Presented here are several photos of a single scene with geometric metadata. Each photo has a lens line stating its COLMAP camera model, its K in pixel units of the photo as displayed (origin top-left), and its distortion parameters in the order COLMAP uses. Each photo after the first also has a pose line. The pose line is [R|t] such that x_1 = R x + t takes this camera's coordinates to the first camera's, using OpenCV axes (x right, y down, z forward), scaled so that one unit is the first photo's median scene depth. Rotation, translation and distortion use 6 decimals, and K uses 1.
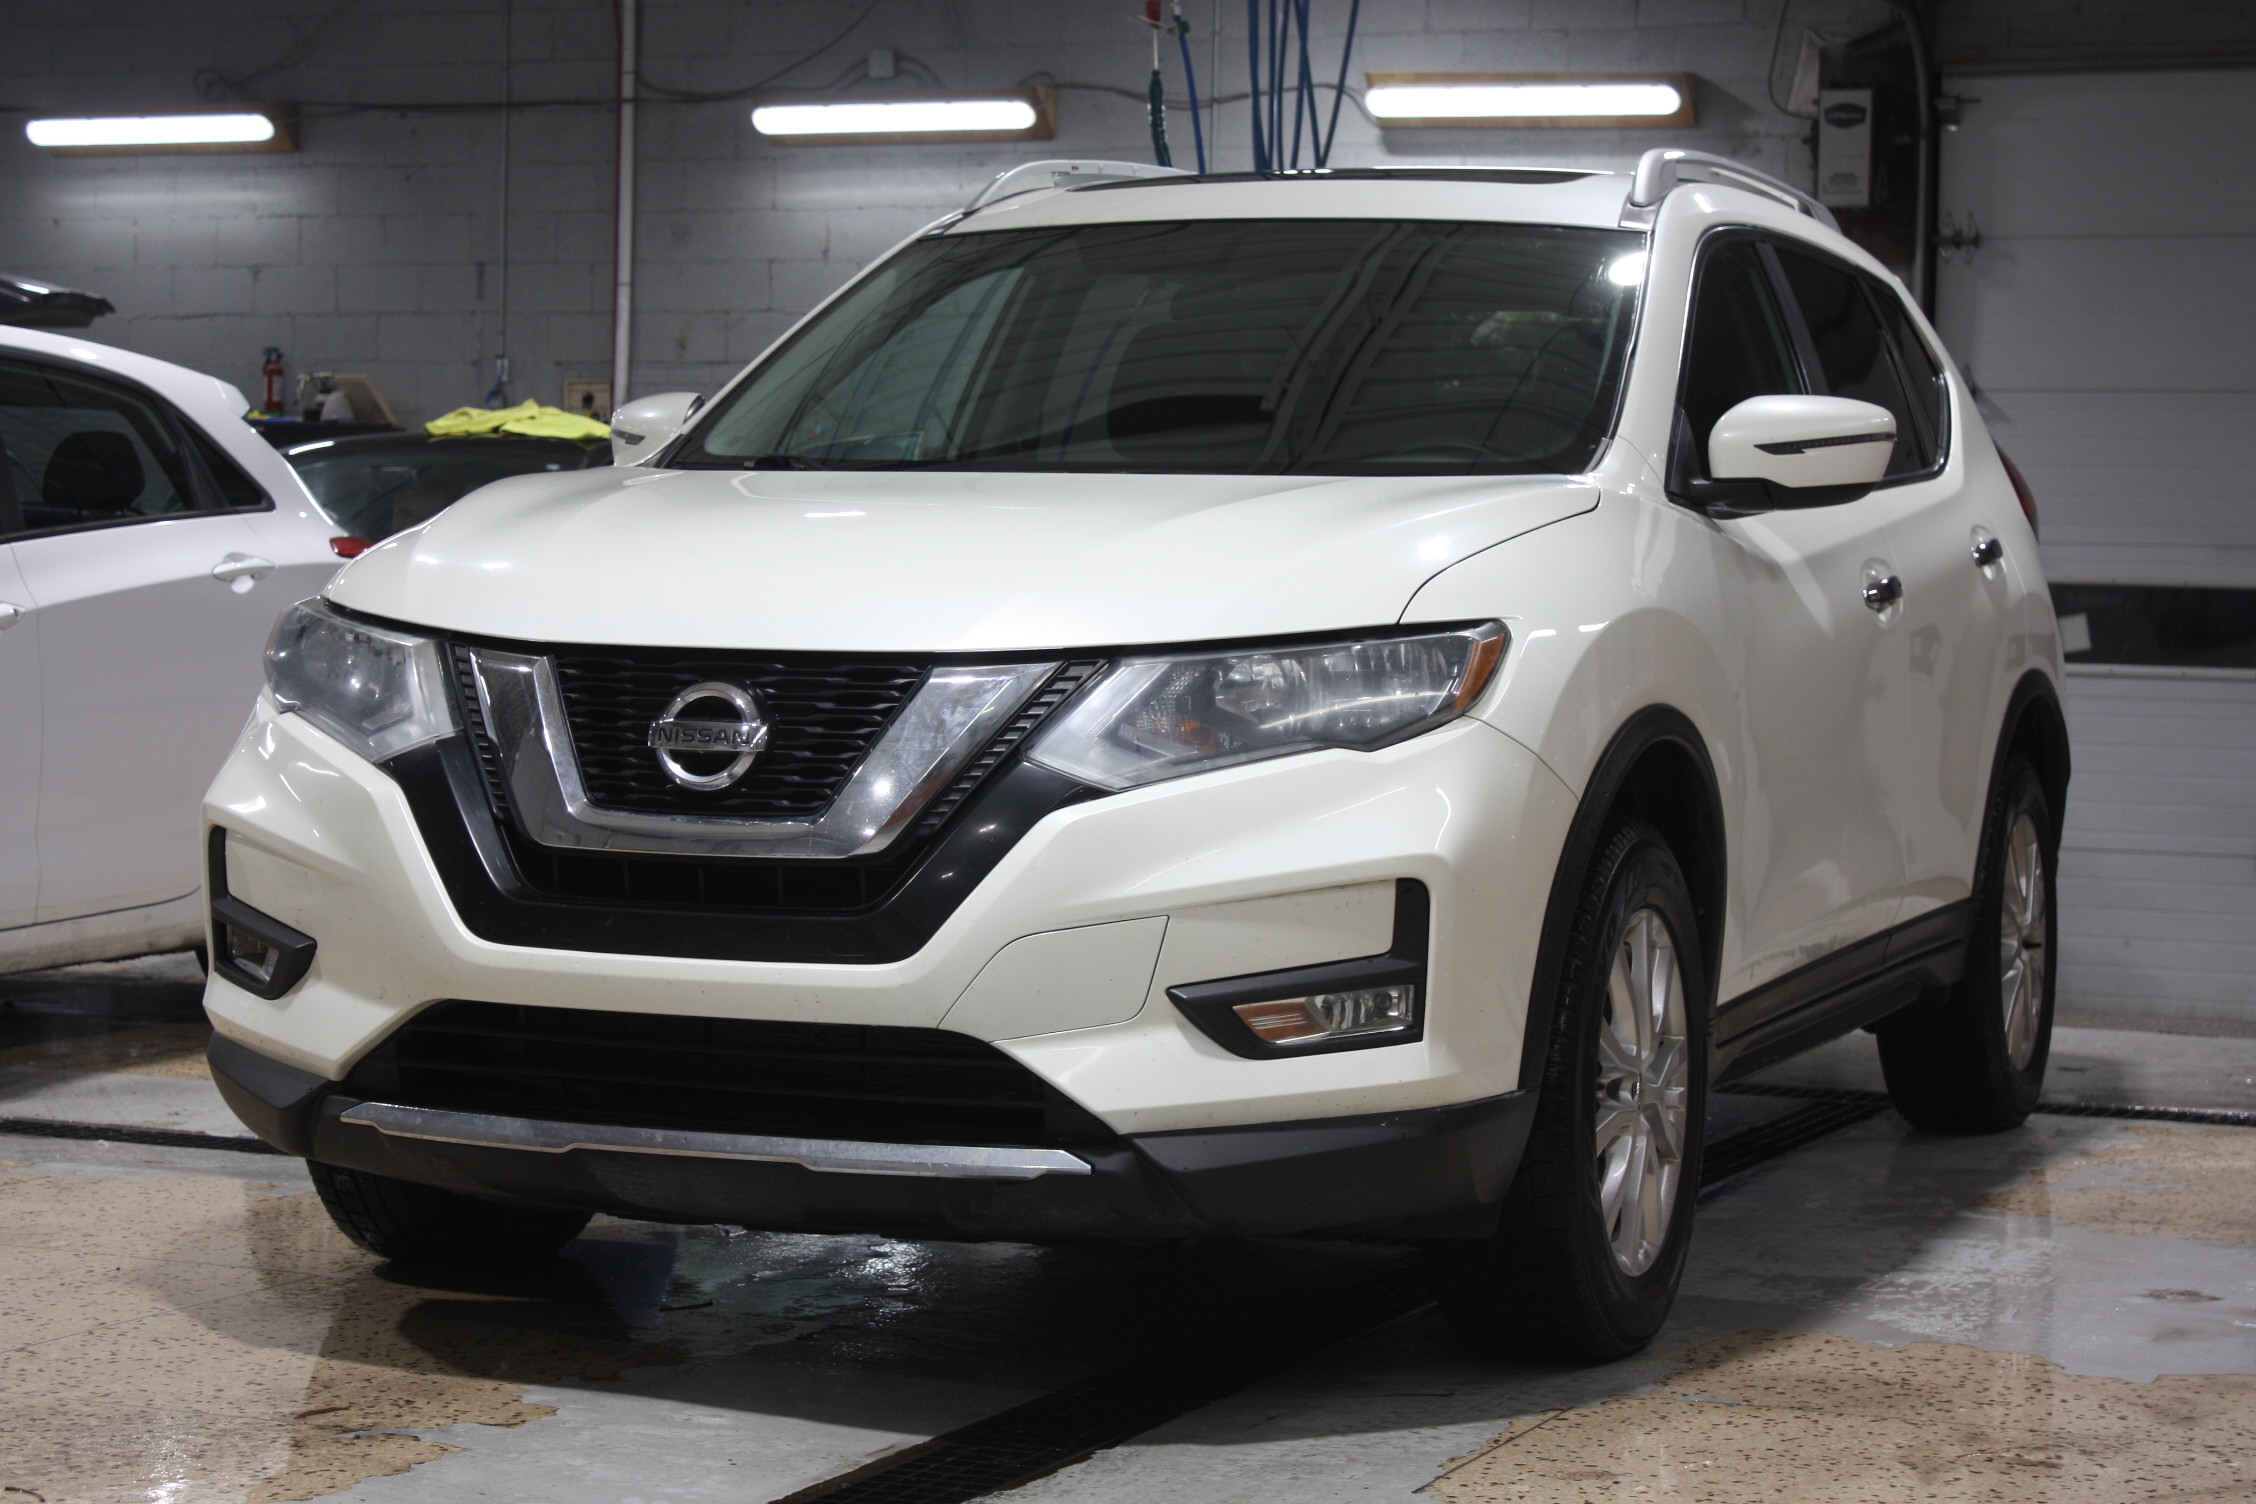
lens RADIAL K [[4795.9, 0, 1127.7], [0, 4795.9, 754.0], [0, 0, 1]] dist [-0.056223, 0.000000]
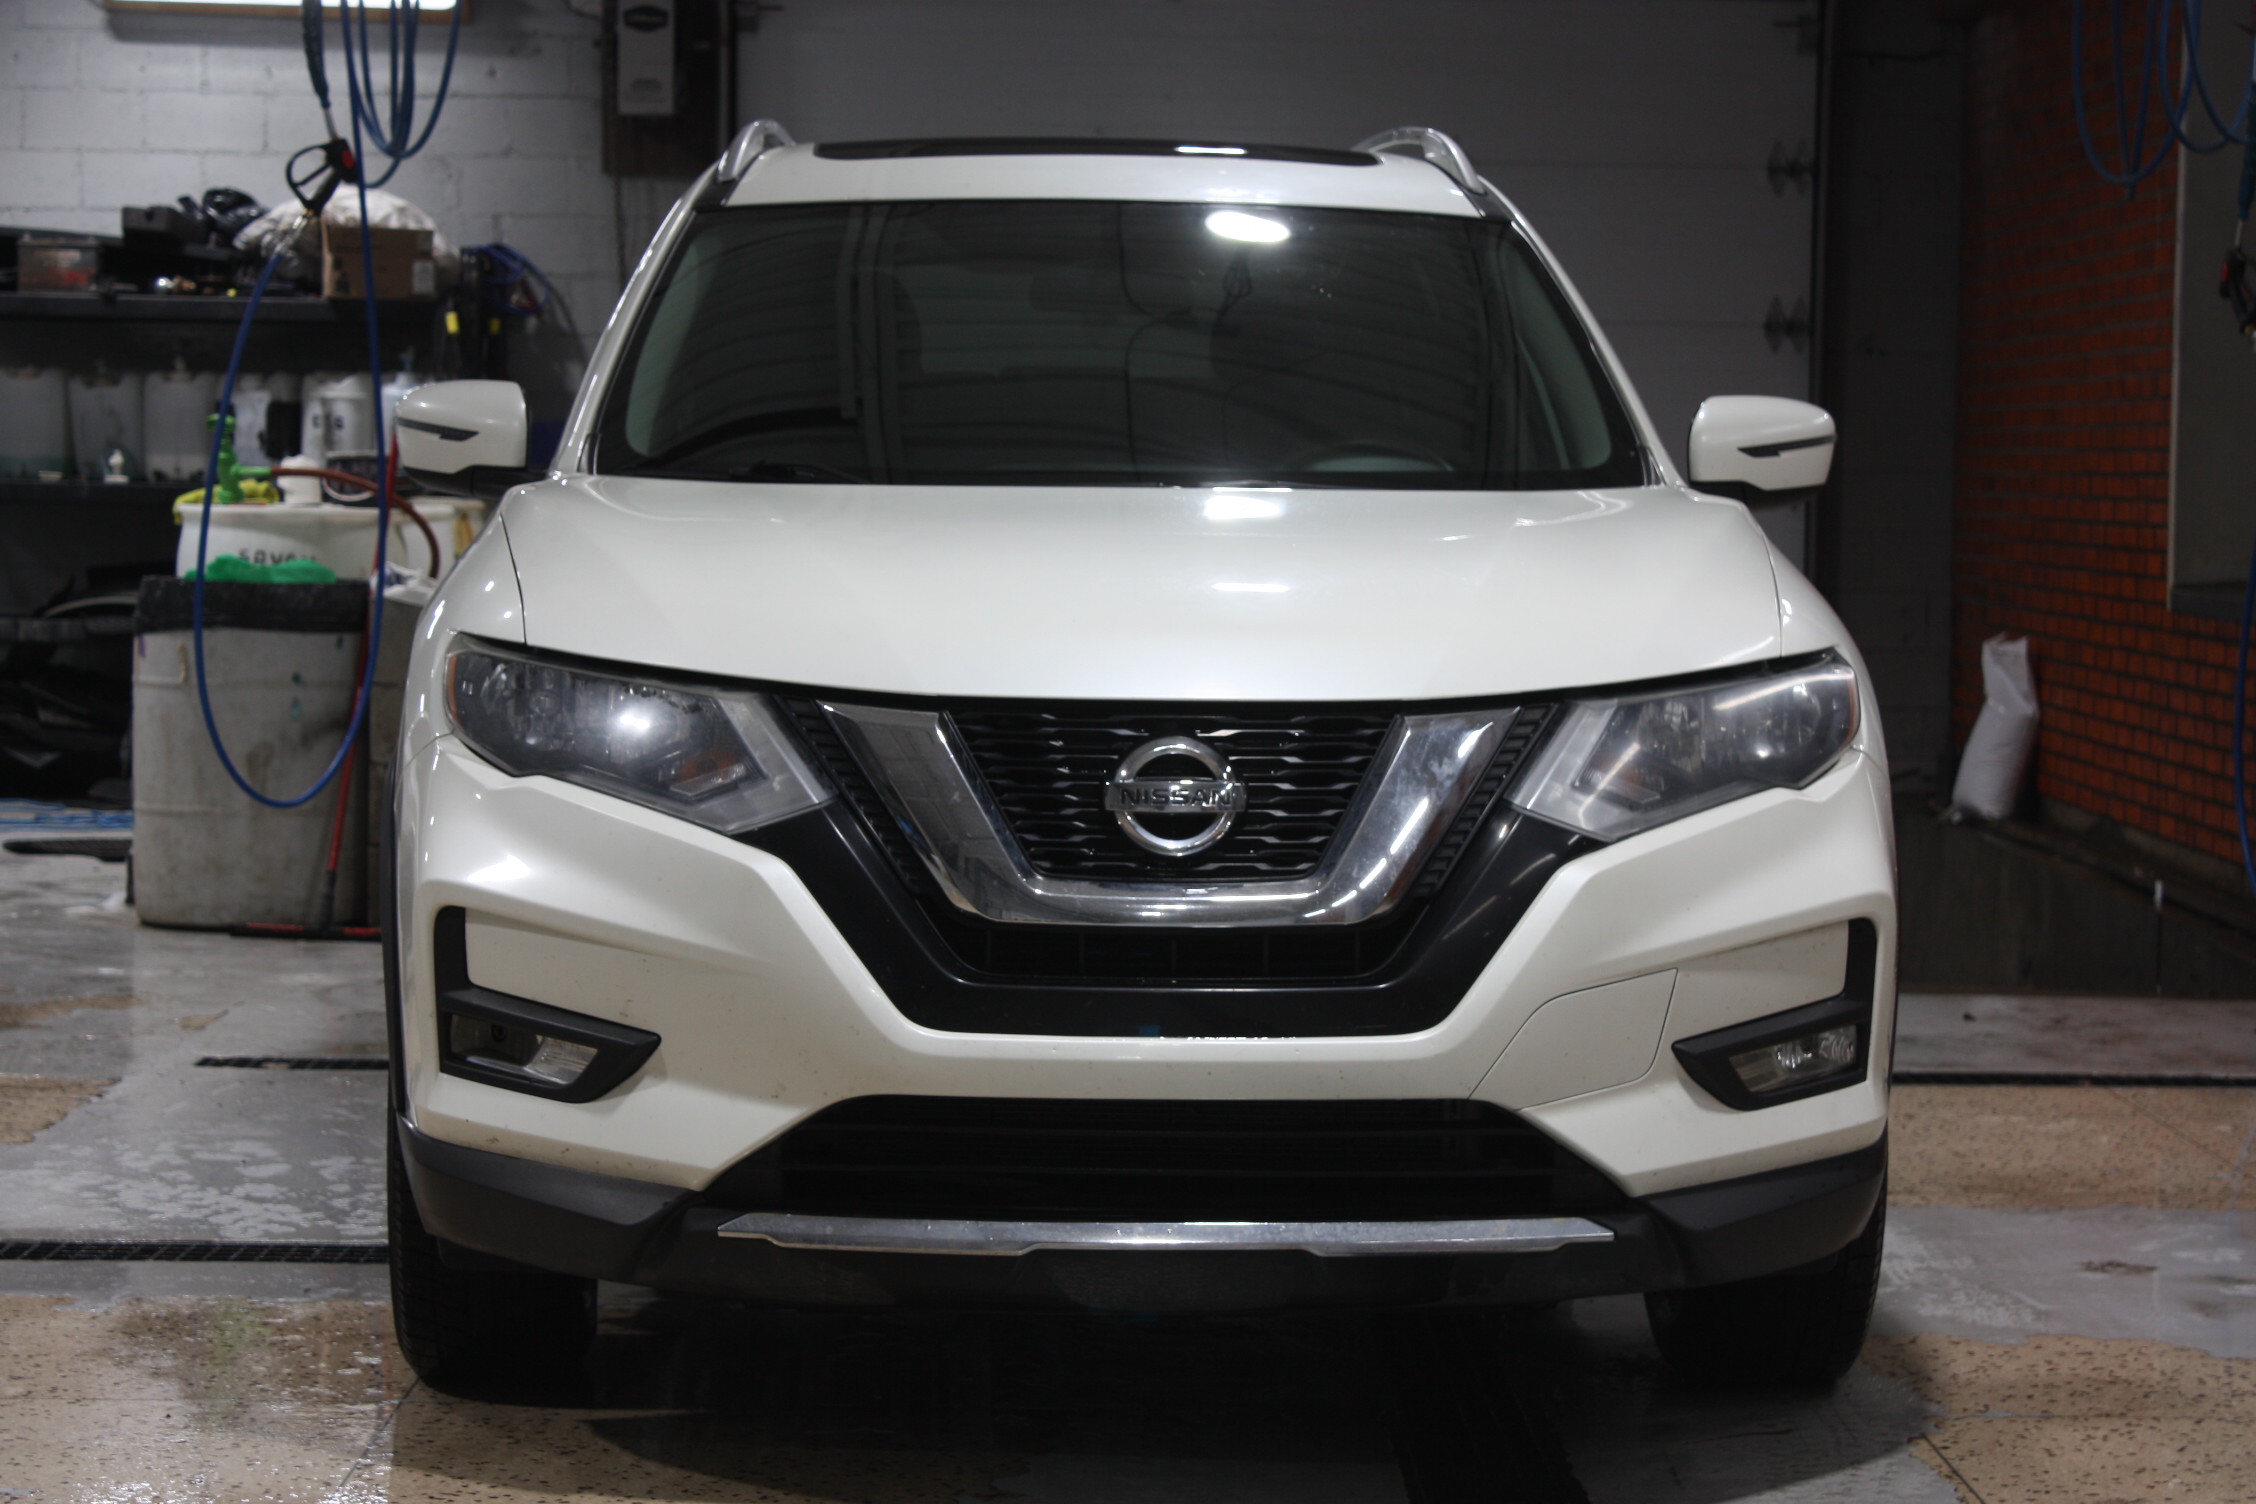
lens RADIAL K [[4996.6, 0, 1128.2], [0, 4996.6, 748.5], [0, 0, 1]] dist [0.028873, 0.000000]
pose [[0.900360, -0.030388, 0.434083, -0.513855], [0.018507, 0.999330, 0.031571, -0.043547], [-0.434751, -0.020392, 0.900320, 0.134006]]
